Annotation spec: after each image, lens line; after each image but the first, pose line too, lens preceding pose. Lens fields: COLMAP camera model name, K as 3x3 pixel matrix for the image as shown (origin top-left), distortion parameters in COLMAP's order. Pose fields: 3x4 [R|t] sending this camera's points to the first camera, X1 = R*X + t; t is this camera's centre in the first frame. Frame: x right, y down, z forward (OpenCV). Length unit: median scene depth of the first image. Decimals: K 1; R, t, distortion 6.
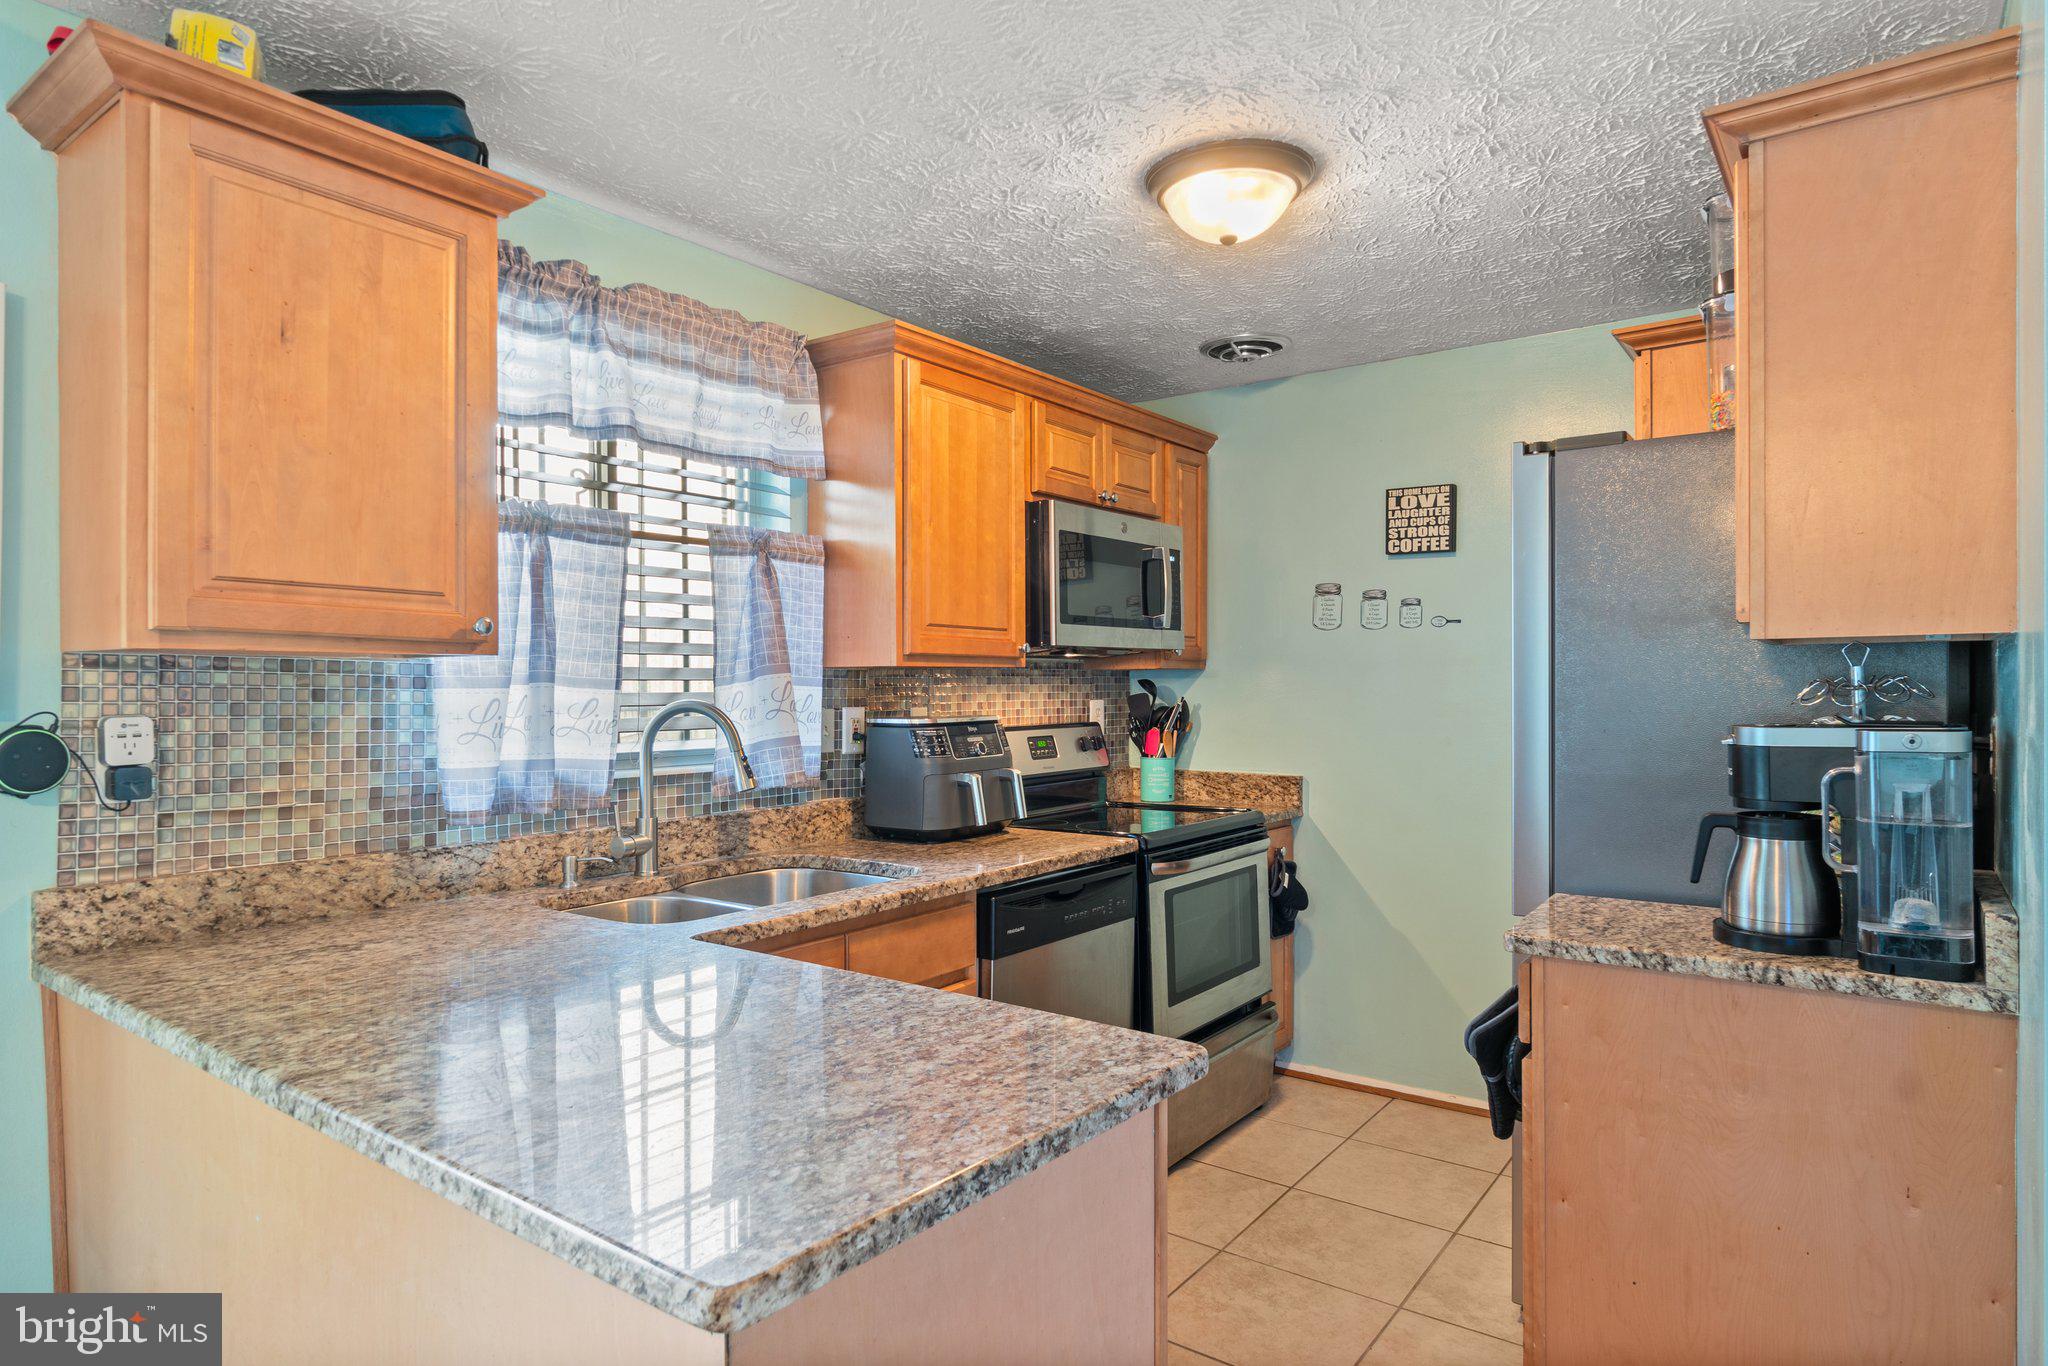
lens RADIAL K [[1165.7, 0, 1017.6], [0, 1165.7, 701.0], [0, 0, 1]] dist [0.001297, -0.000925]
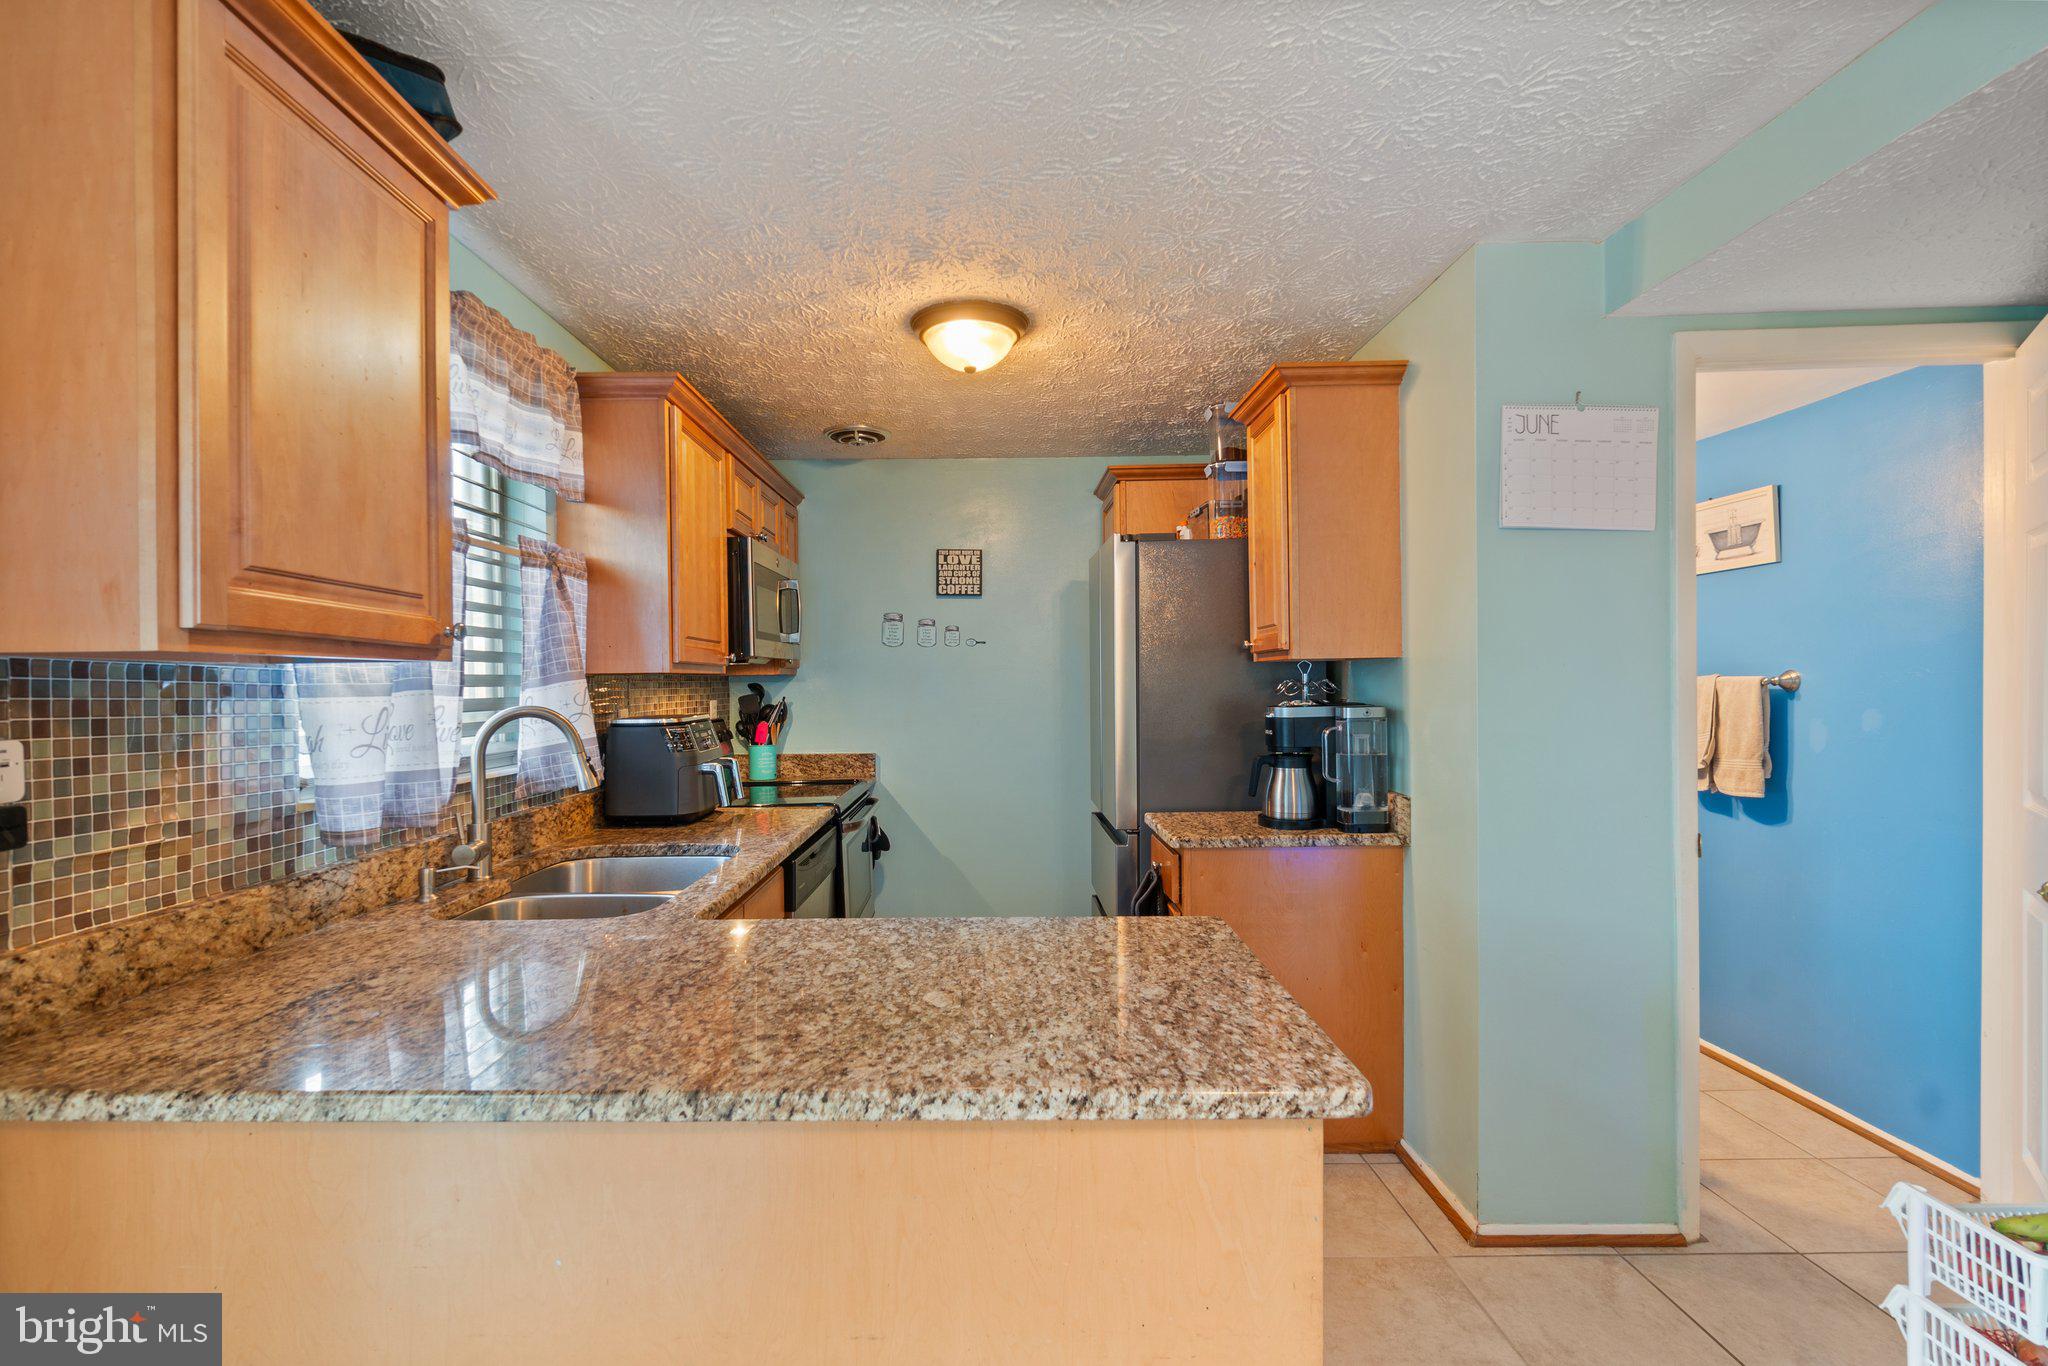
lens RADIAL K [[902.3, 0, 988.4], [0, 902.3, 697.3], [0, 0, 1]] dist [-0.007450, 0.002234]
pose [[0.802112, -0.015433, 0.596974, -0.469498], [0.016479, 0.999857, 0.003707, -0.004759], [-0.596946, 0.006864, 0.802252, 0.123014]]
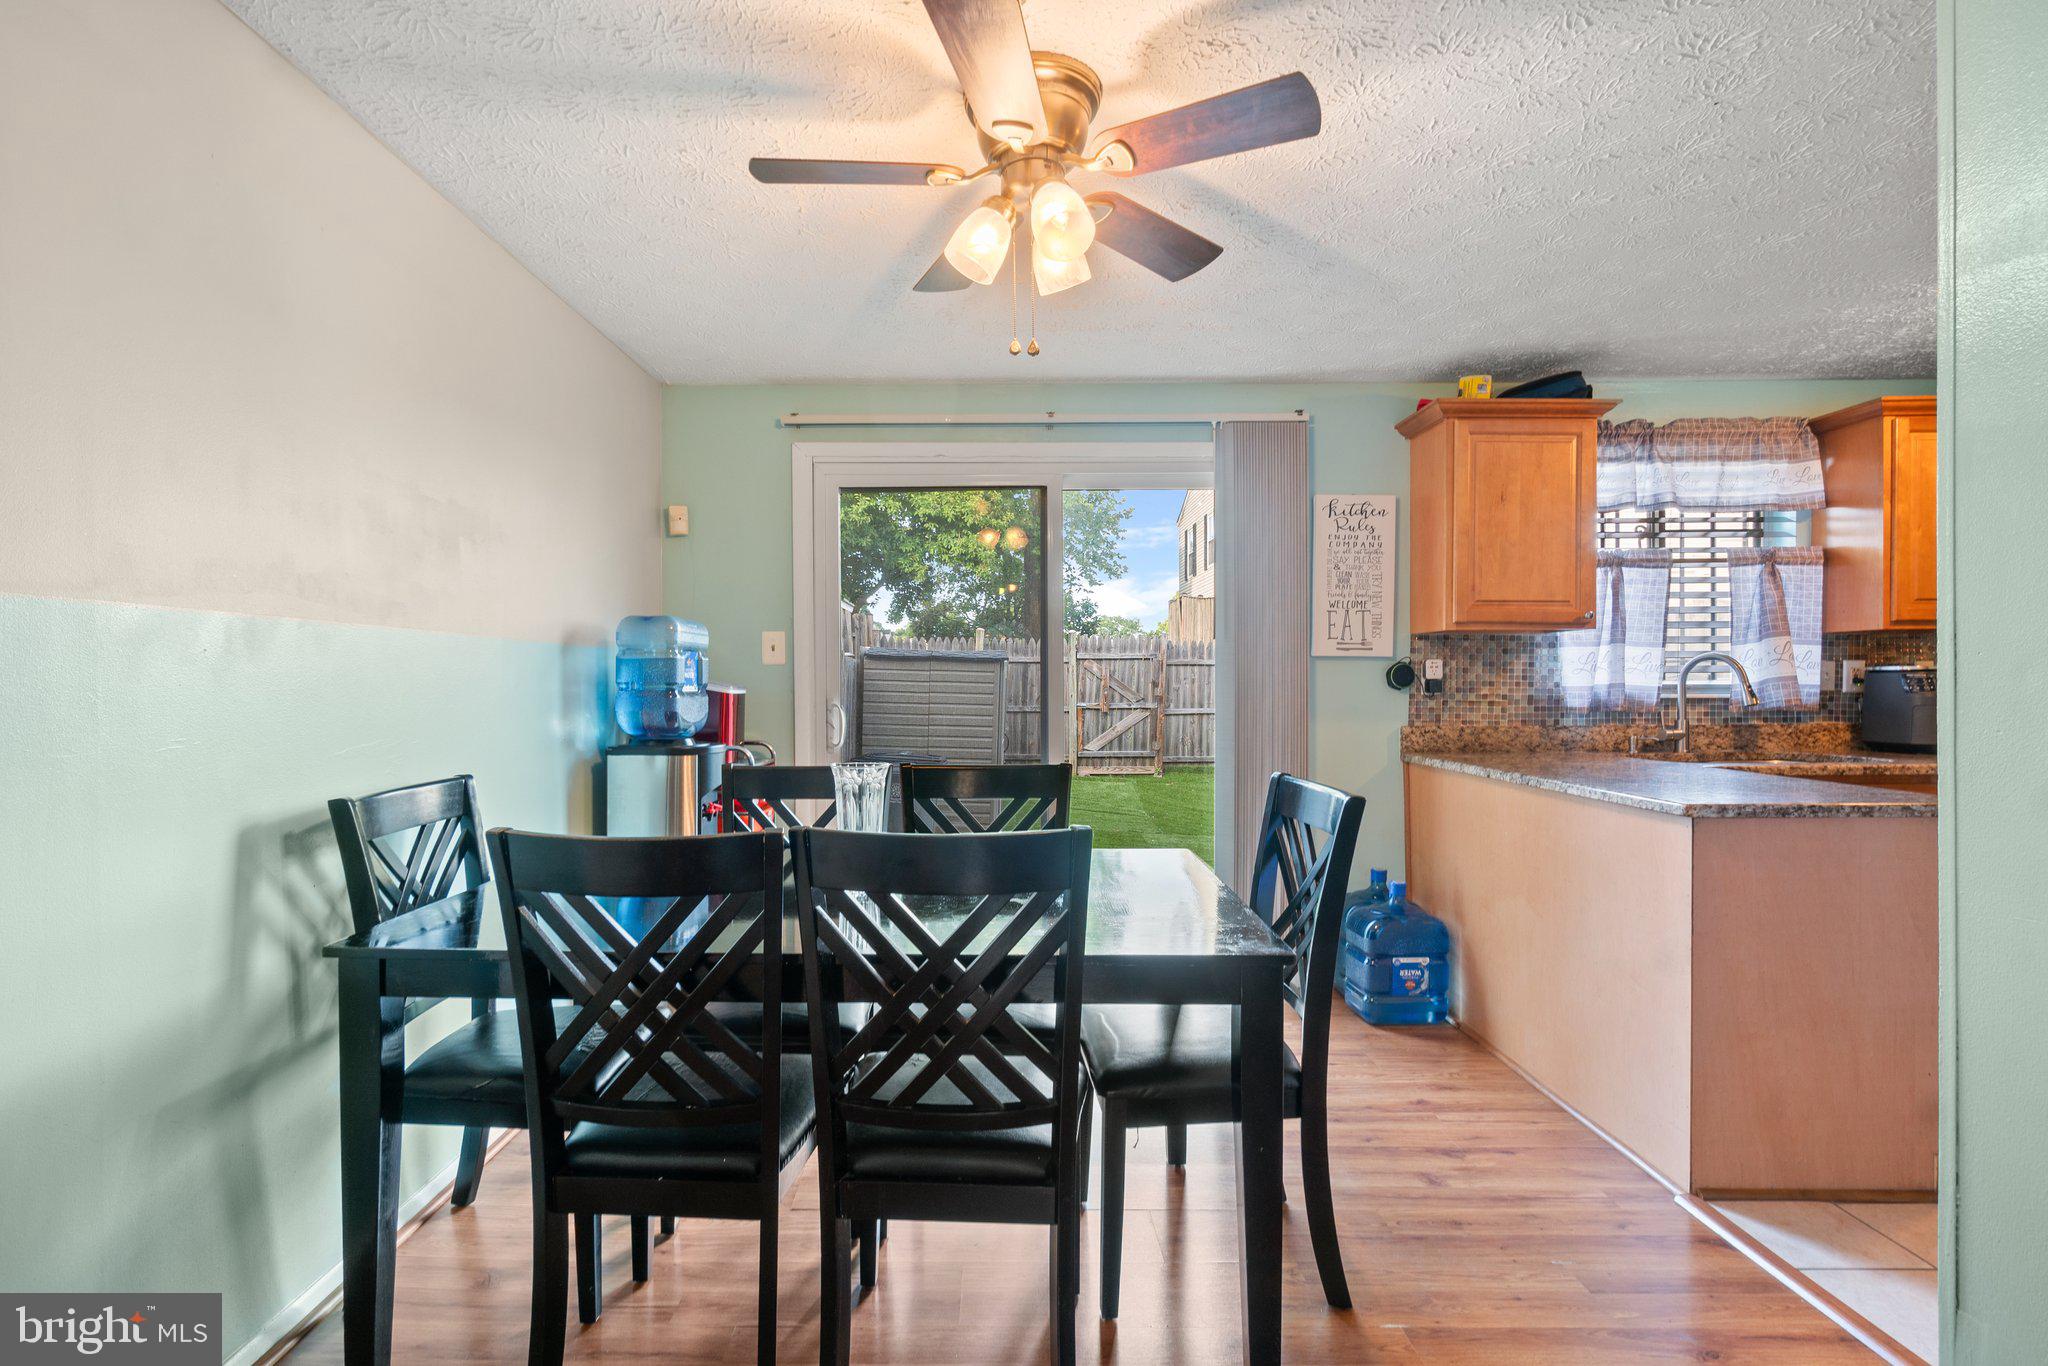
lens RADIAL K [[988.9, 0, 961.8], [0, 988.9, 690.4], [0, 0, 1]] dist [-0.002194, 0.000326]
pose [[0.575950, 0.006204, -0.817461, 0.301261], [-0.007839, 0.999967, 0.002066, 0.066062], [0.817447, 0.005218, 0.575980, -0.821827]]
